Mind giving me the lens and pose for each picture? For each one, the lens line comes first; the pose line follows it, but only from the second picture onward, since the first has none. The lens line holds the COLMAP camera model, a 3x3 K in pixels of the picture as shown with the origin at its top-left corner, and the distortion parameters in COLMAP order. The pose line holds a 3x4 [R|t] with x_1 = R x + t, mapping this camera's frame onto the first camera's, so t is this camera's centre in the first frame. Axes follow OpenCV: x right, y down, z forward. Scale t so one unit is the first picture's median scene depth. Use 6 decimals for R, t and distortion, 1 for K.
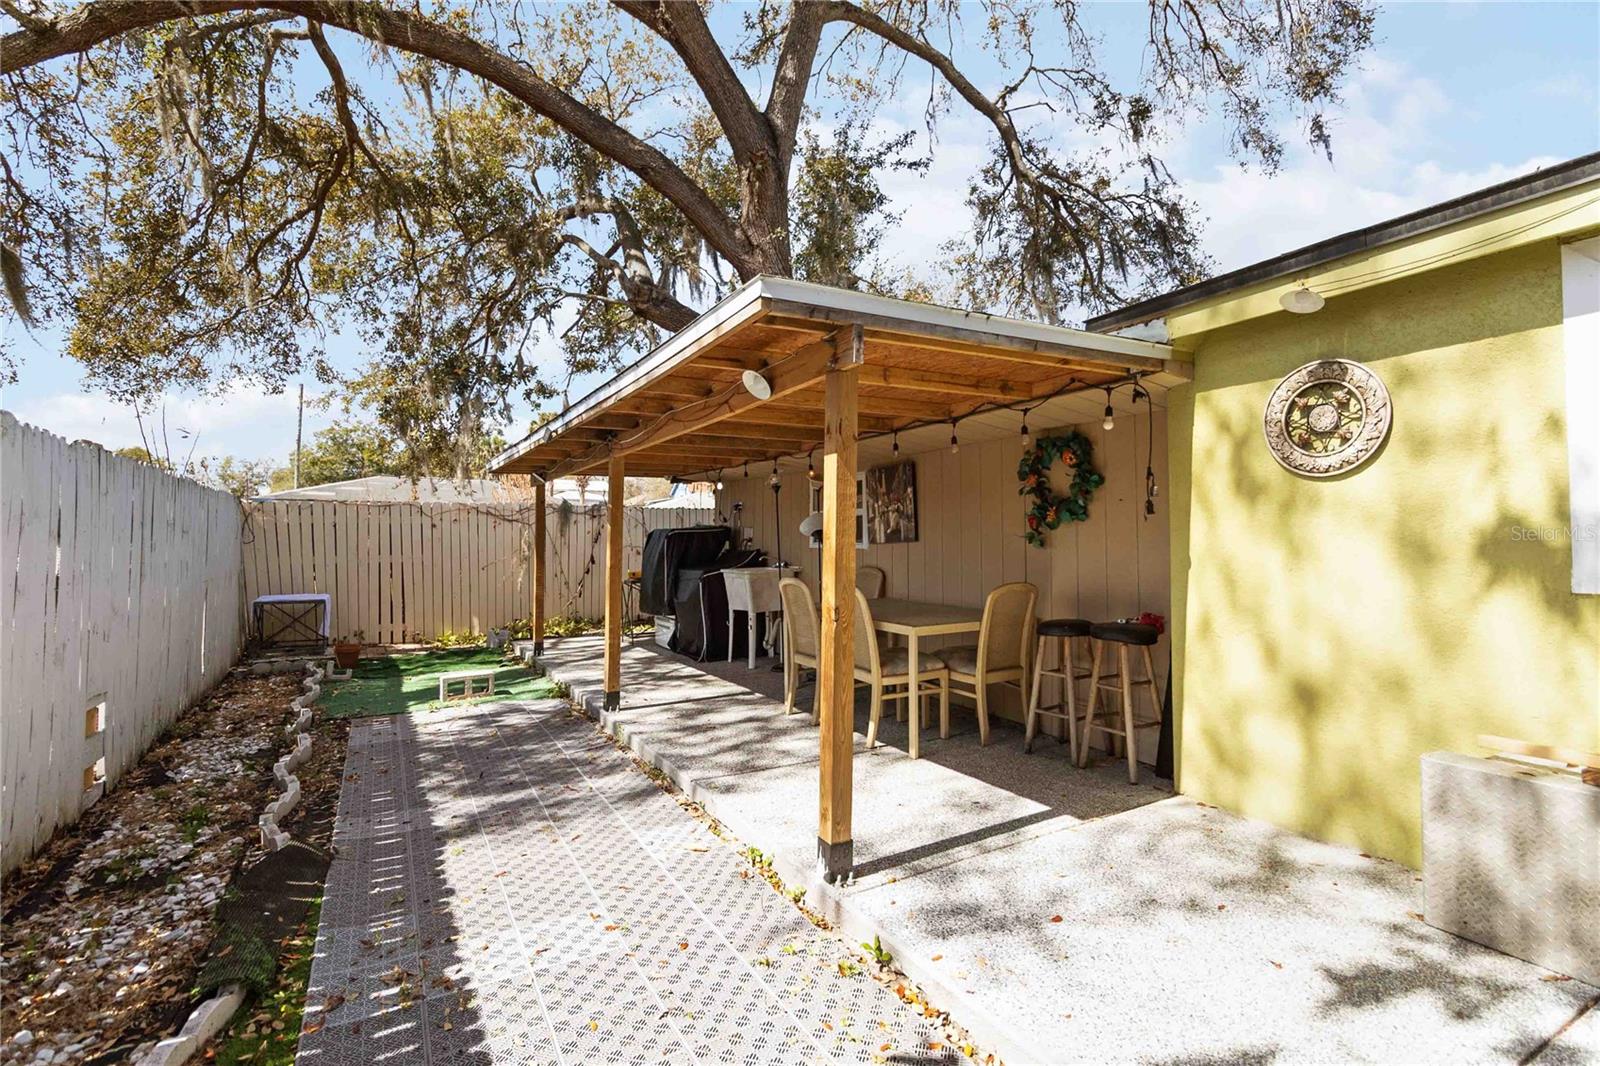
lens RADIAL K [[755.6, 0, 799.8], [0, 755.6, 515.7], [0, 0, 1]] dist [0.004096, 0.001597]
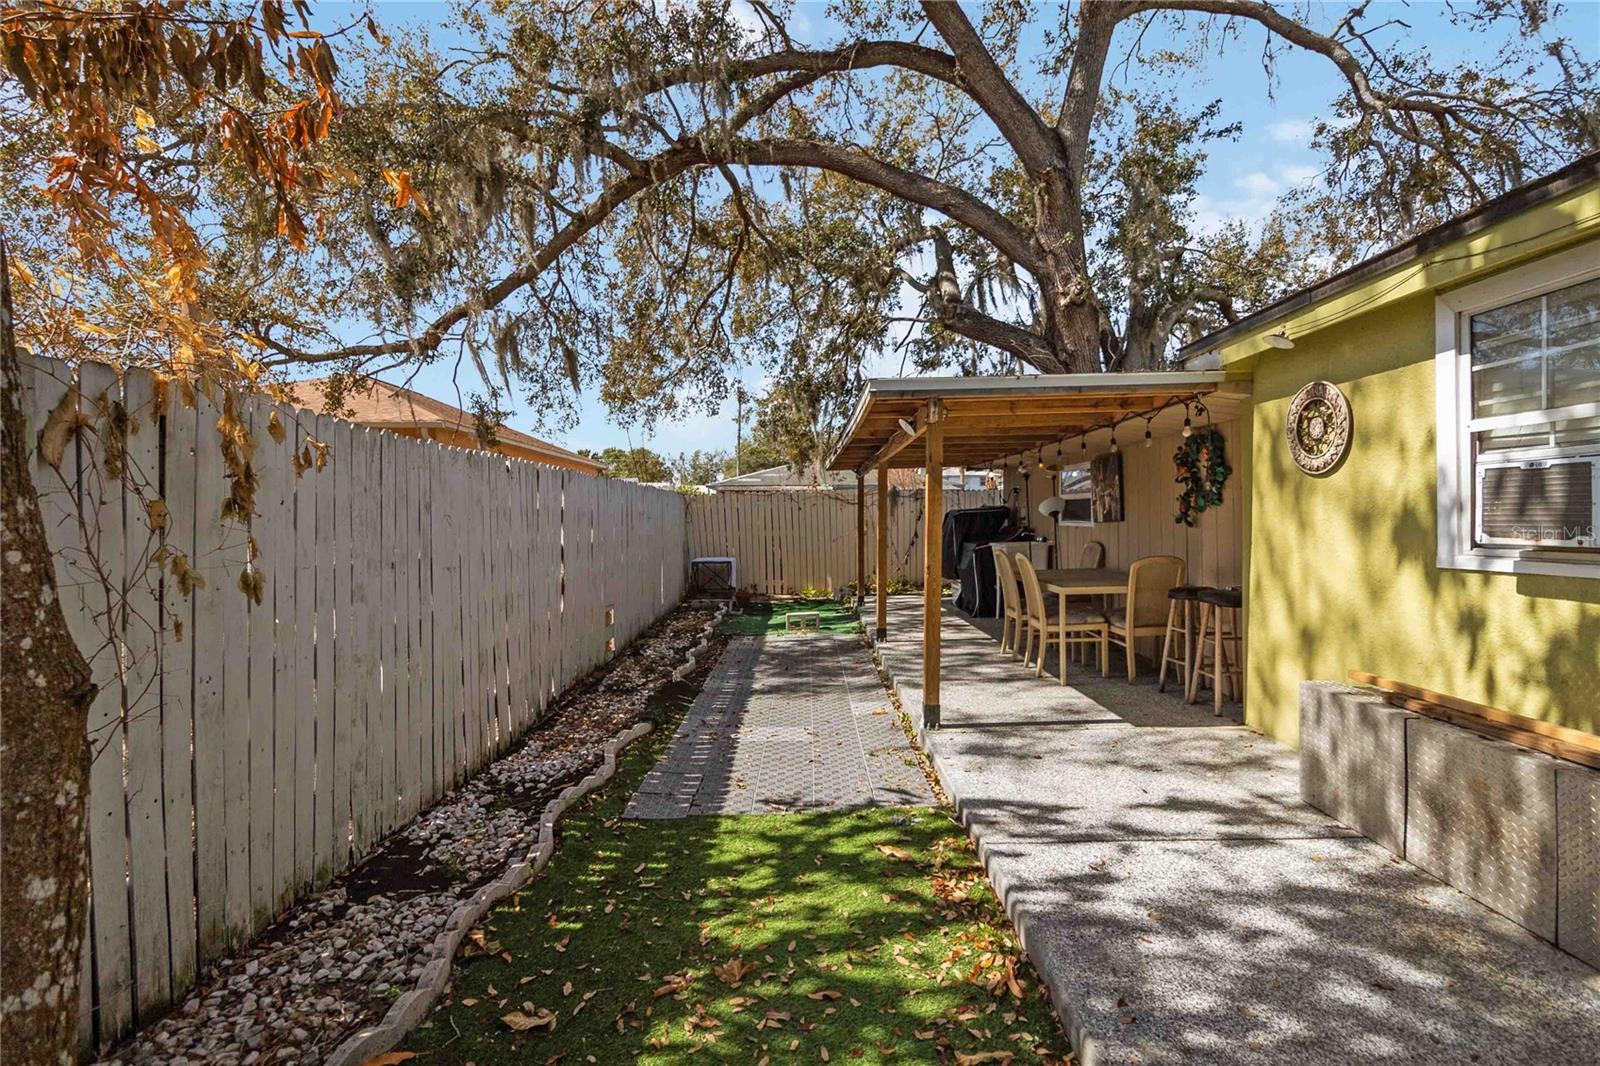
lens RADIAL K [[755.6, 0, 799.8], [0, 755.6, 515.7], [0, 0, 1]] dist [0.004096, 0.001597]
pose [[0.865811, -0.012737, -0.500209, 0.272649], [0.031334, 0.999094, 0.028795, -0.021377], [0.499390, -0.040604, 0.865426, -0.248046]]
